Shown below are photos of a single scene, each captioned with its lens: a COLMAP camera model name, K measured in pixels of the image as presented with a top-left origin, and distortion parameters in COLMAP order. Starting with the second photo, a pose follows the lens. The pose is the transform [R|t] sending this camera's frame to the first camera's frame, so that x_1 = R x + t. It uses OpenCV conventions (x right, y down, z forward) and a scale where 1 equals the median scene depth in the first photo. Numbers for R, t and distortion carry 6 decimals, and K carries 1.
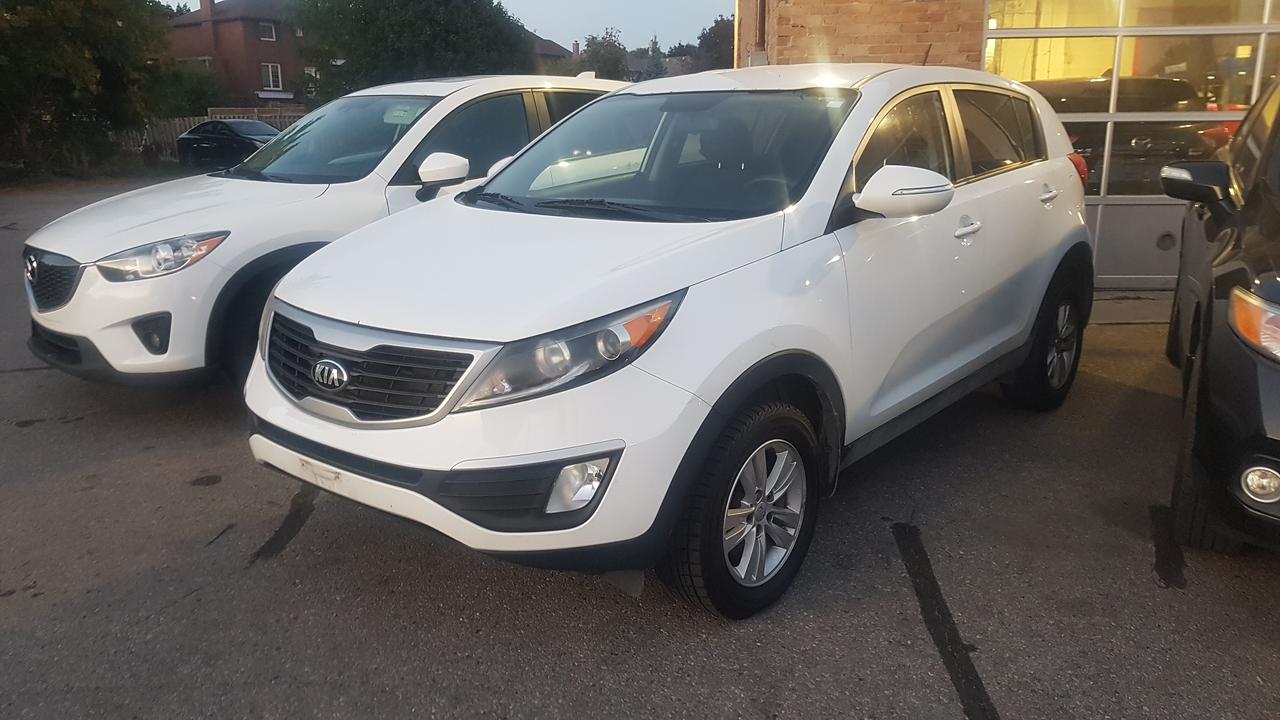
lens RADIAL K [[982.4, 0, 599.0], [0, 982.4, 374.3], [0, 0, 1]] dist [0.076851, -0.128218]
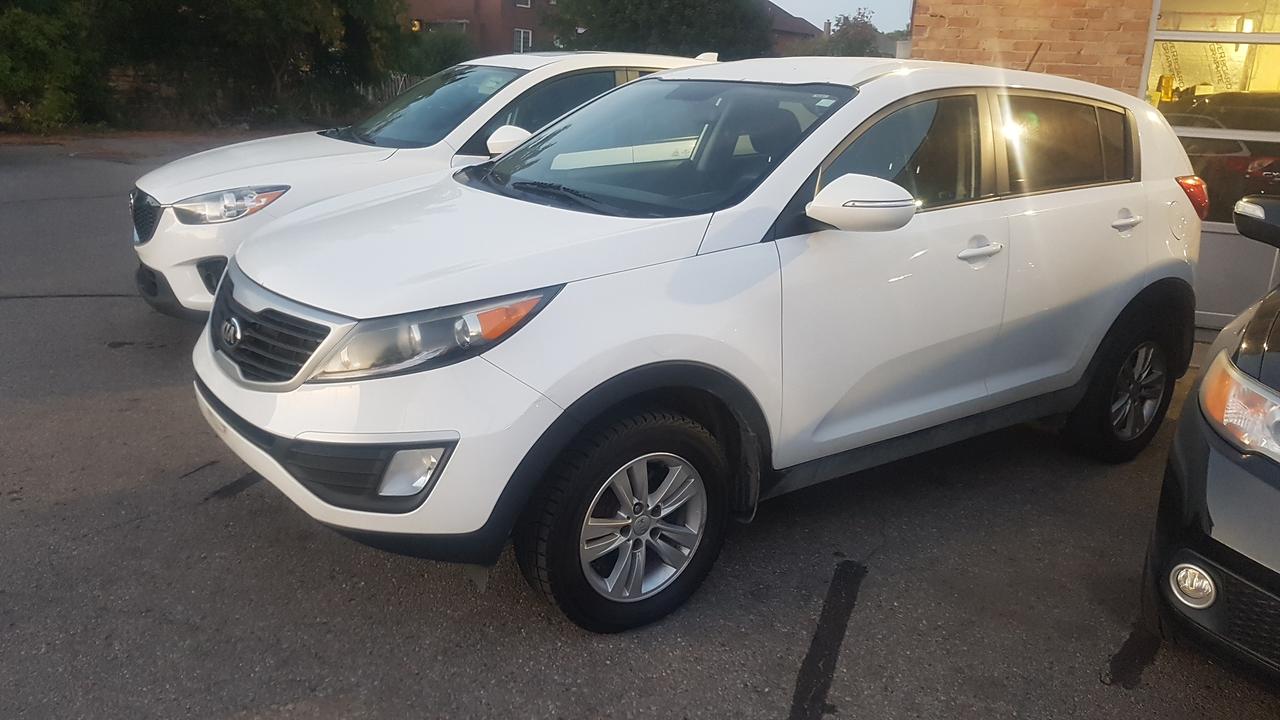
lens RADIAL K [[982.4, 0, 640.0], [0, 982.4, 360.0], [0, 0, 1]] dist [0.075702, -0.128524]
pose [[0.970570, 0.118883, -0.209431, 0.306326], [-0.116813, 0.992904, 0.022271, -0.036143], [0.210592, 0.002849, 0.977570, 0.062610]]
